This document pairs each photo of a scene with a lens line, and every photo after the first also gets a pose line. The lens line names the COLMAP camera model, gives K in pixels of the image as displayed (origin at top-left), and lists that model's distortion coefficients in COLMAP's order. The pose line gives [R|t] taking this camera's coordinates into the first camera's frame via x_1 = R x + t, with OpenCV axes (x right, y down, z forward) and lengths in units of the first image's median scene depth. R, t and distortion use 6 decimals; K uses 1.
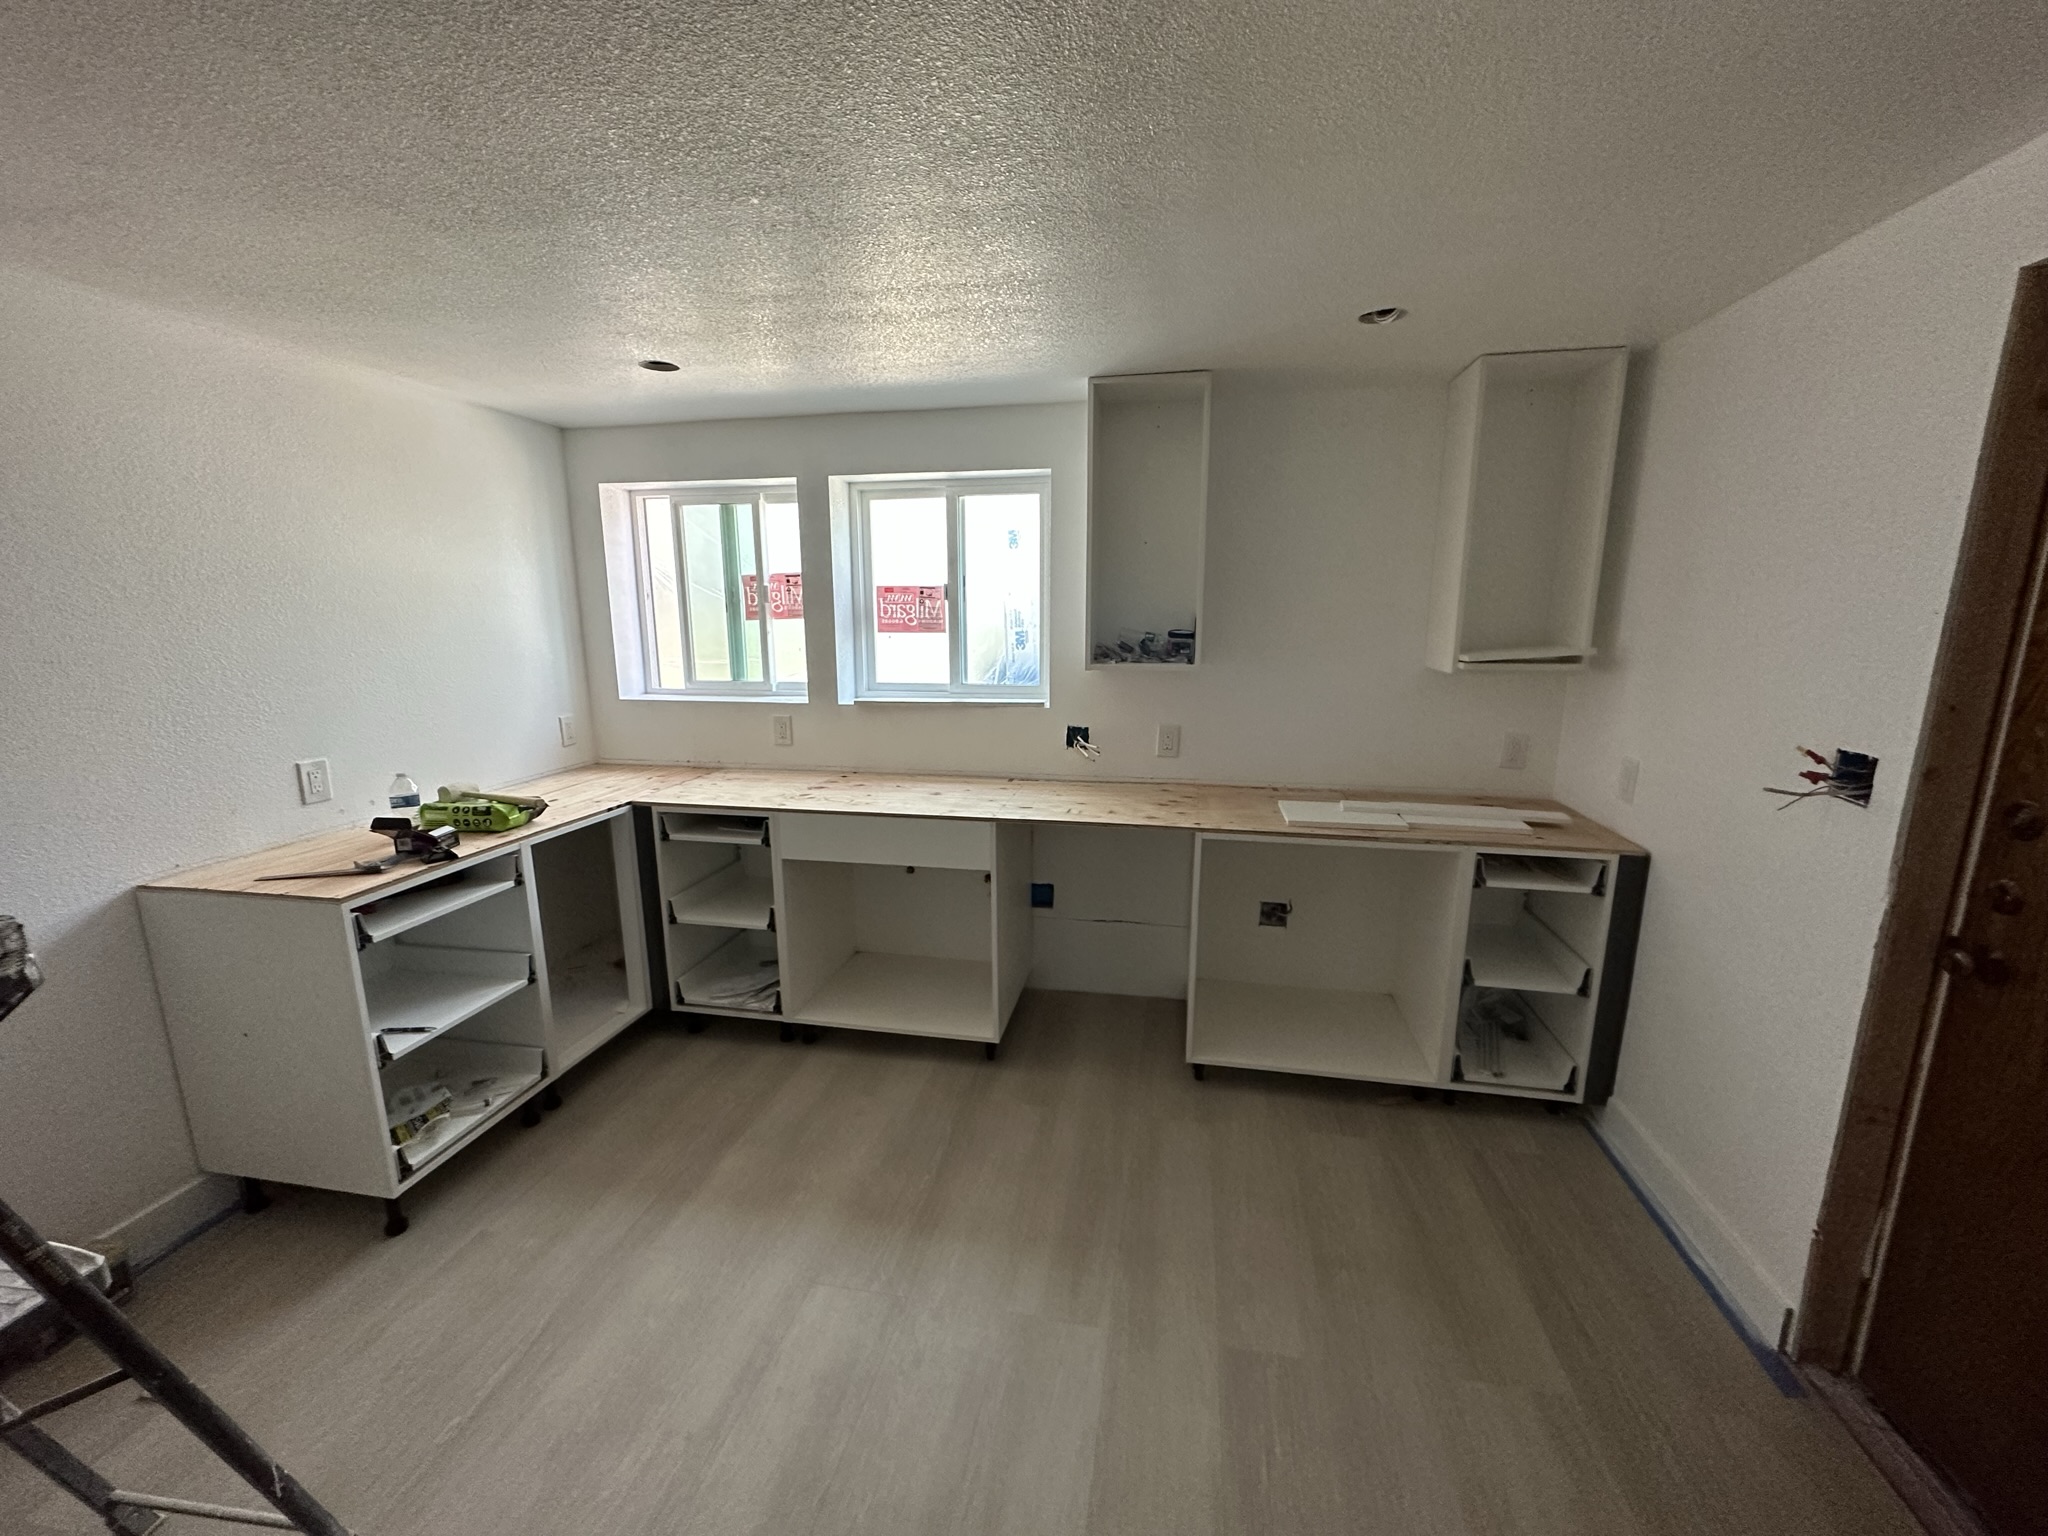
lens RADIAL K [[832.3, 0, 1027.1], [0, 832.3, 771.7], [0, 0, 1]] dist [-0.000466, -0.000136]
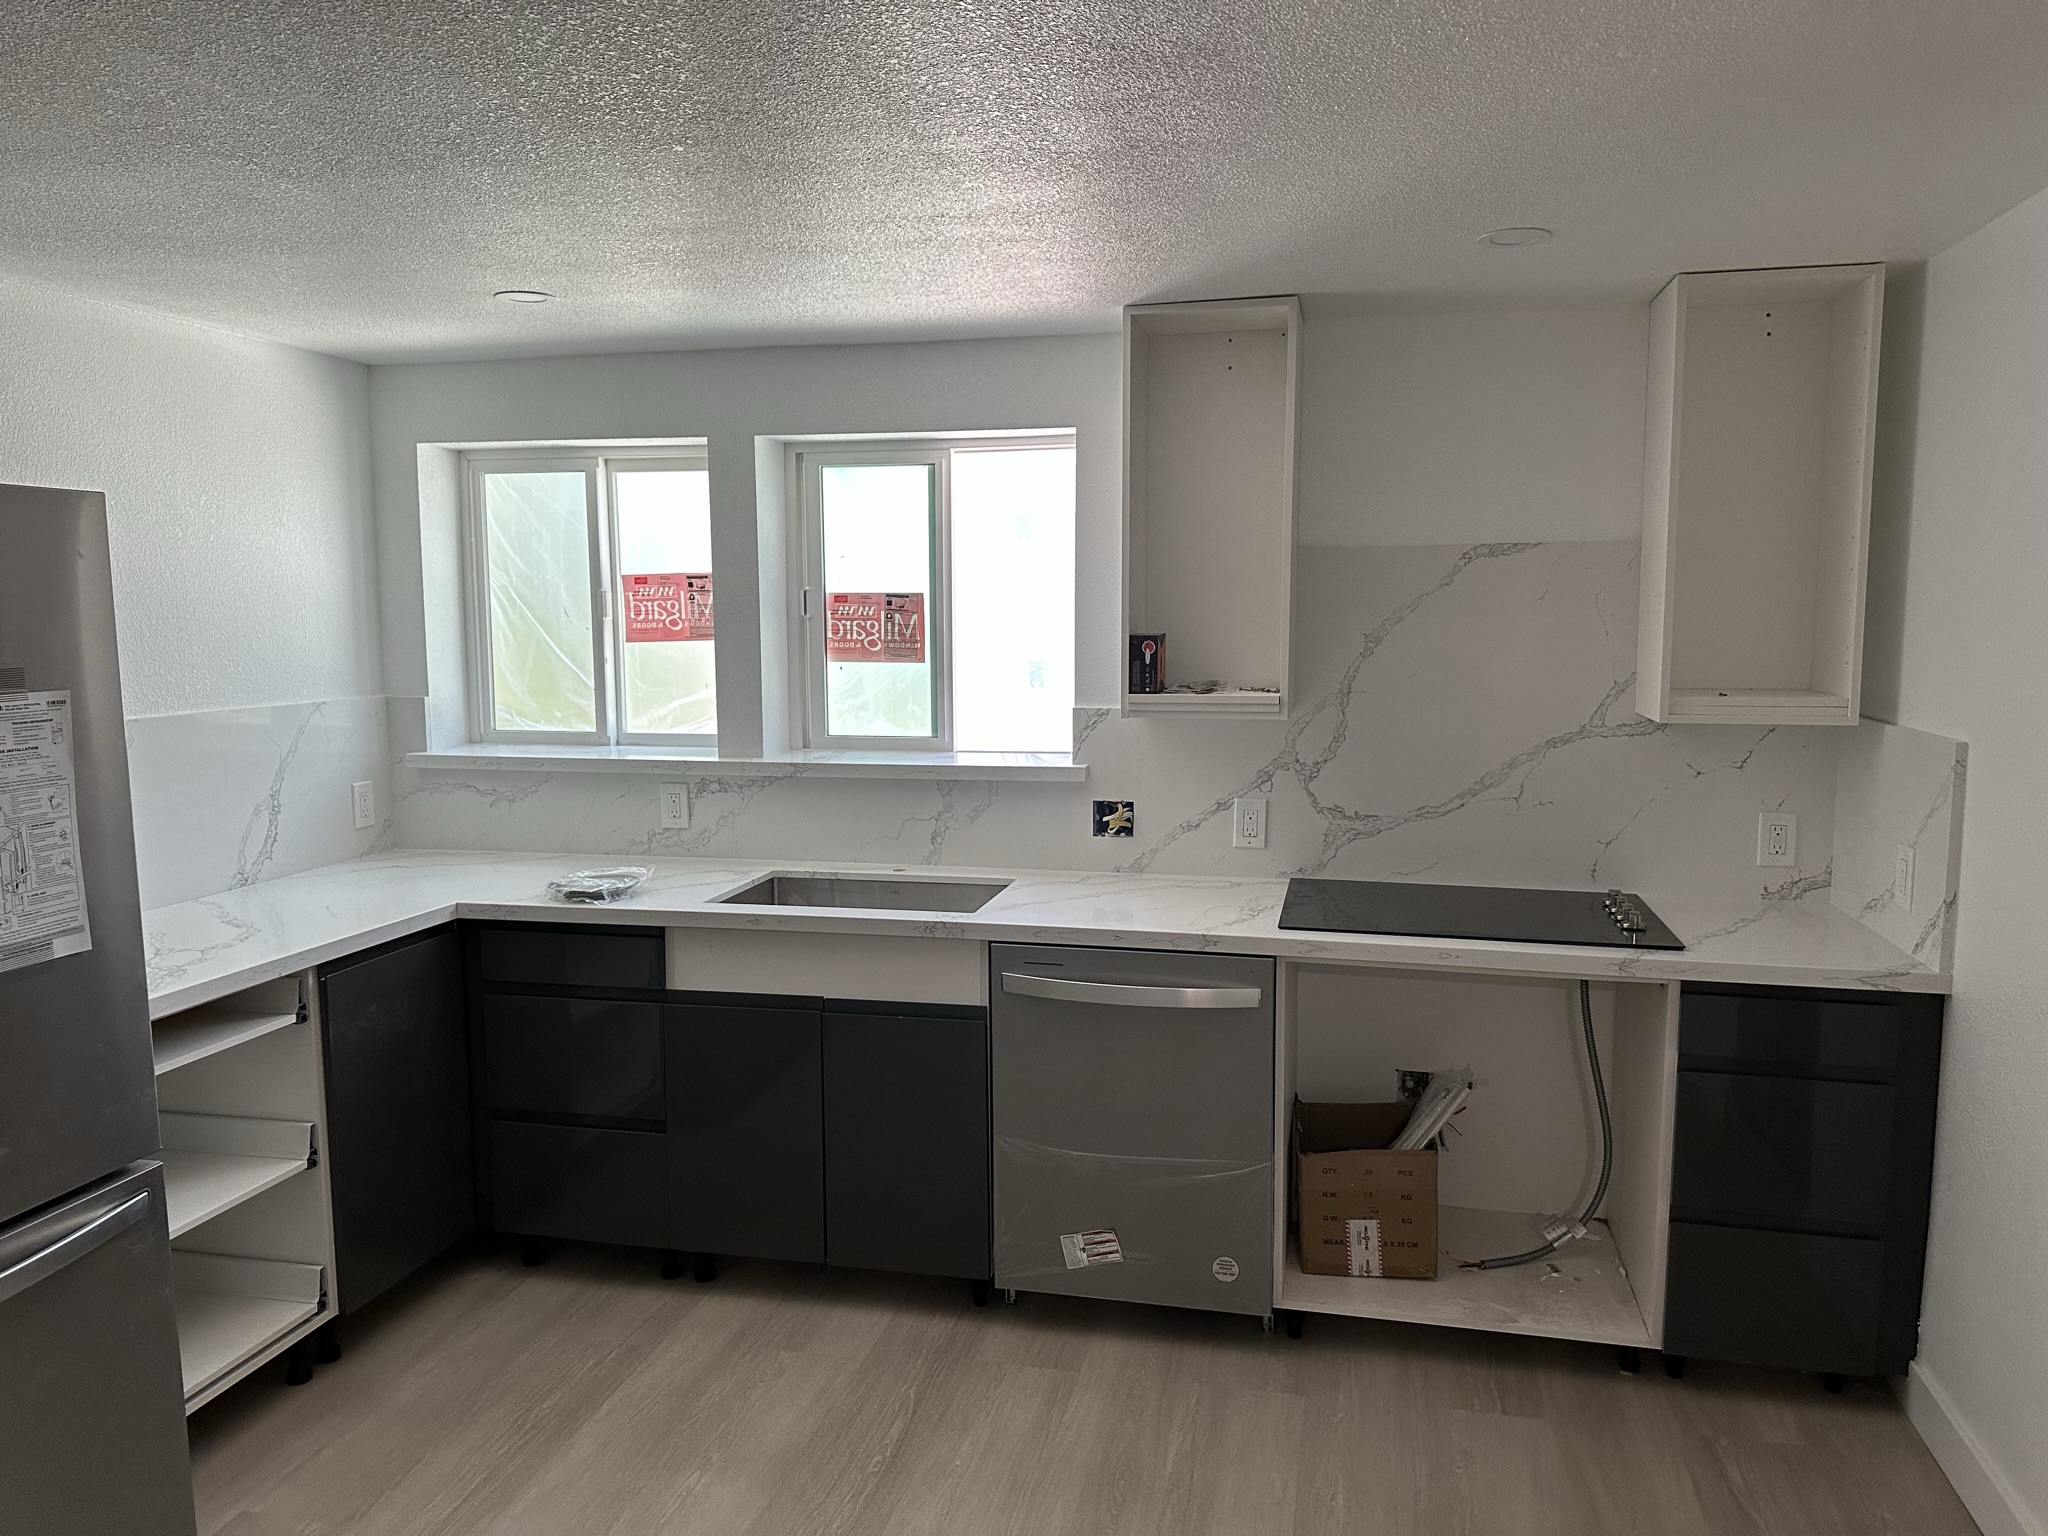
lens RADIAL K [[1429.2, 0, 1030.7], [0, 1429.2, 769.8], [0, 0, 1]] dist [0.044889, -0.054010]
pose [[0.999470, 0.002820, -0.032437, 0.034183], [-0.005539, 0.996448, -0.084030, 0.021379], [0.032084, 0.084165, 0.995935, -0.179853]]
